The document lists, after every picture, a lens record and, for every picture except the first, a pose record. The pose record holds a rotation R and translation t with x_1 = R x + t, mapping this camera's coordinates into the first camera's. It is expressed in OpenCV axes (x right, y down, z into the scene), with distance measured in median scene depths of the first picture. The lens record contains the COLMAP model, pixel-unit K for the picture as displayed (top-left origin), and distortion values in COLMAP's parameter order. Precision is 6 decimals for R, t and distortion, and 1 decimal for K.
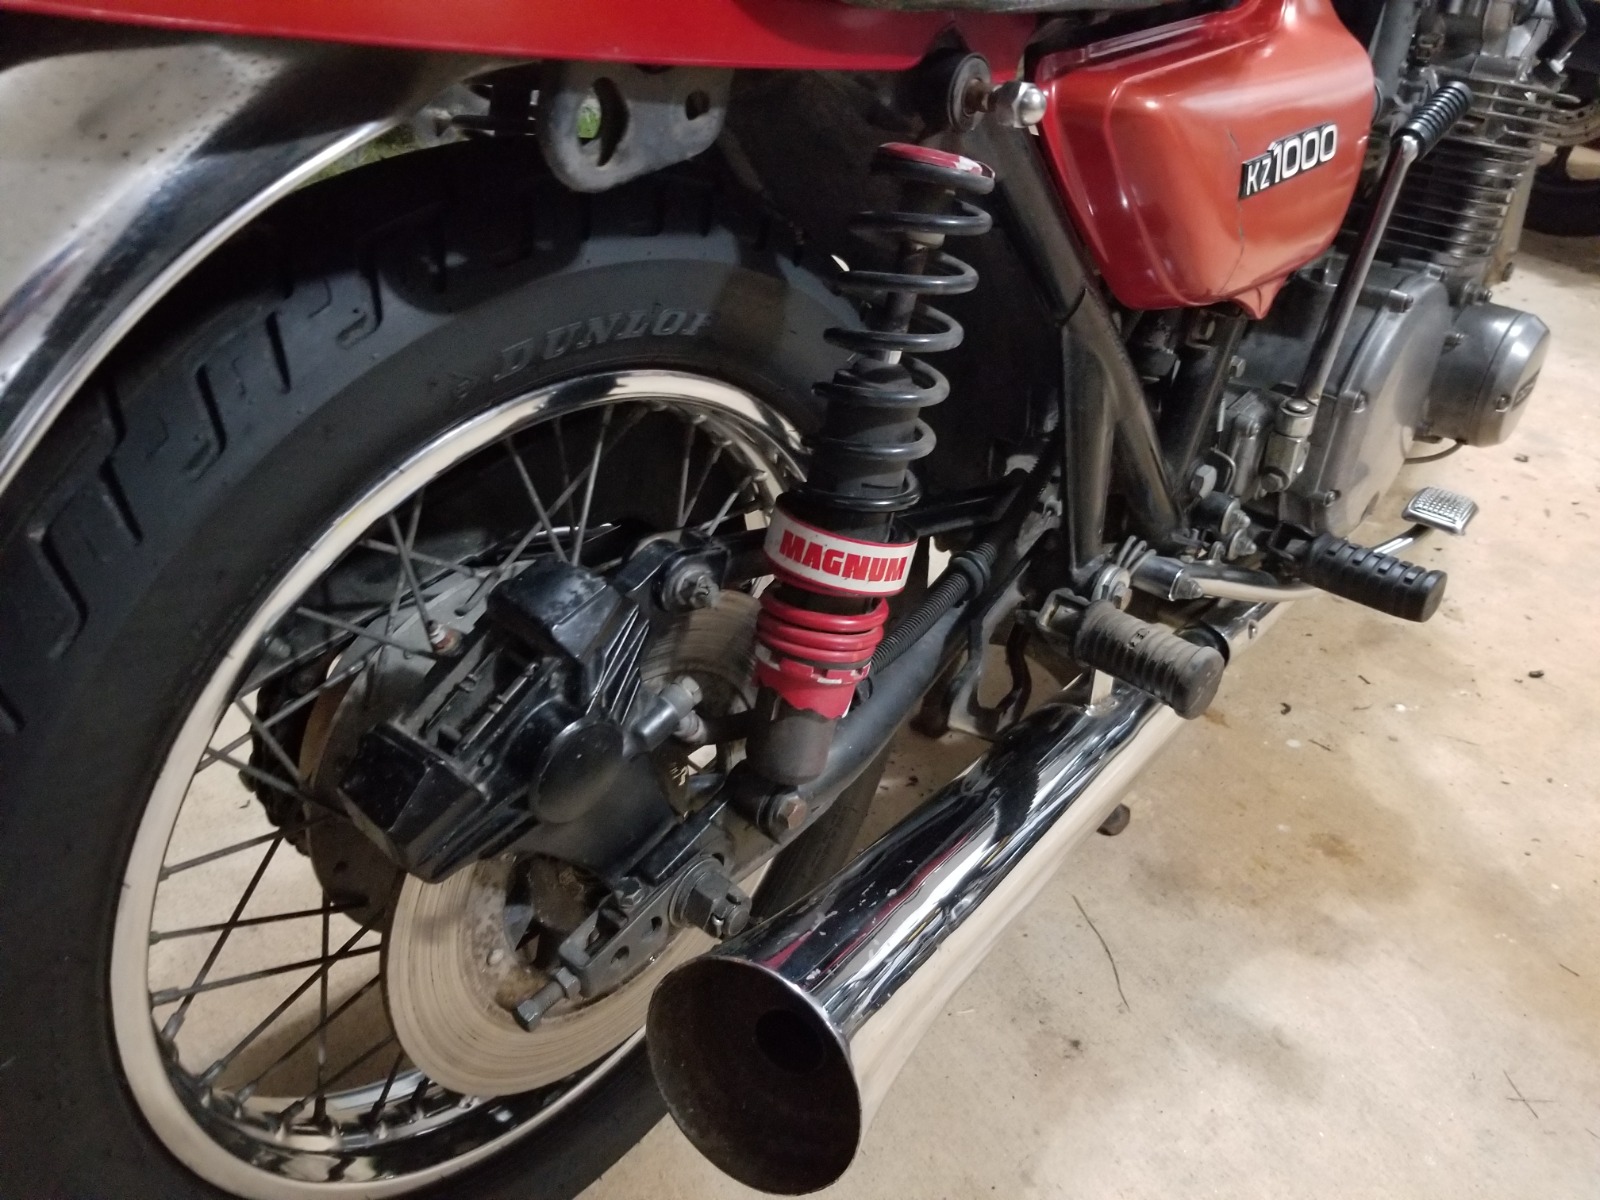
lens RADIAL K [[1289.6, 0, 794.8], [0, 1289.6, 605.6], [0, 0, 1]] dist [0.069397, -0.138210]
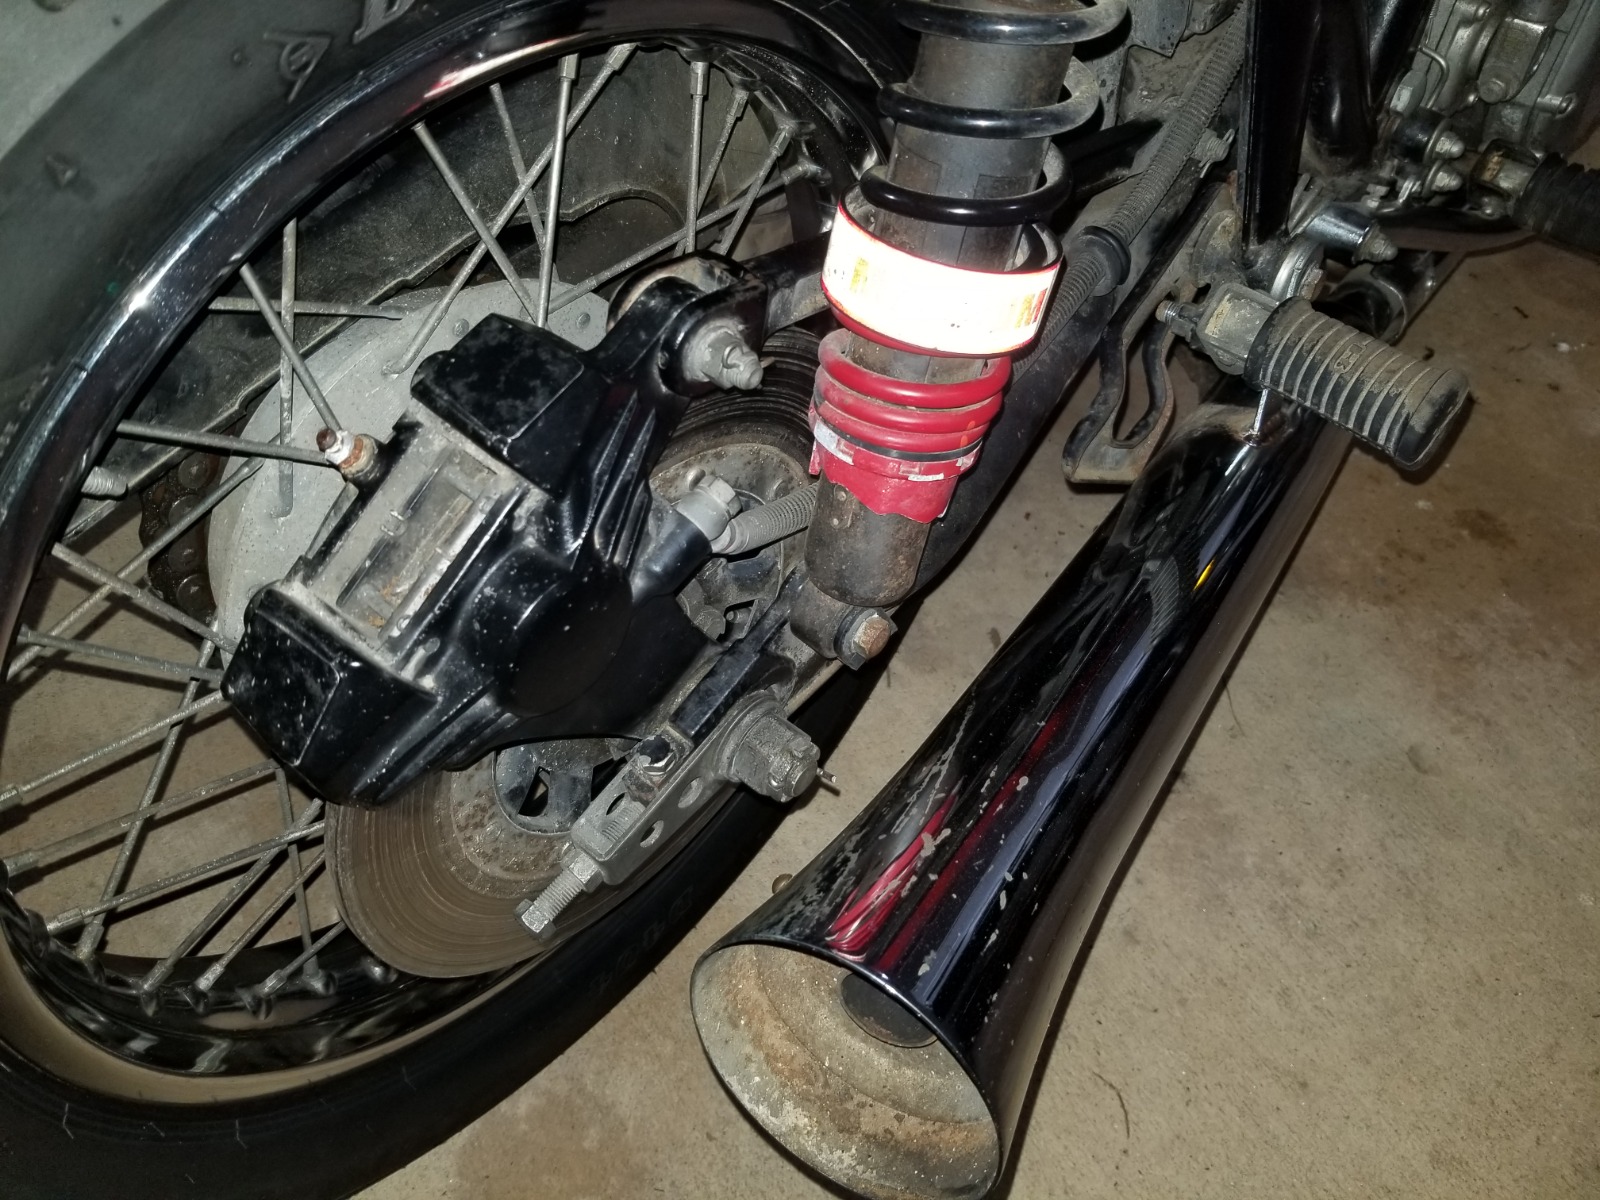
lens RADIAL K [[1289.6, 0, 794.8], [0, 1289.6, 605.6], [0, 0, 1]] dist [0.069397, -0.138210]
pose [[0.998855, -0.033041, -0.034594, -0.013112], [0.041932, 0.952785, 0.300737, -0.052646], [0.023025, -0.301843, 0.953079, 0.201130]]
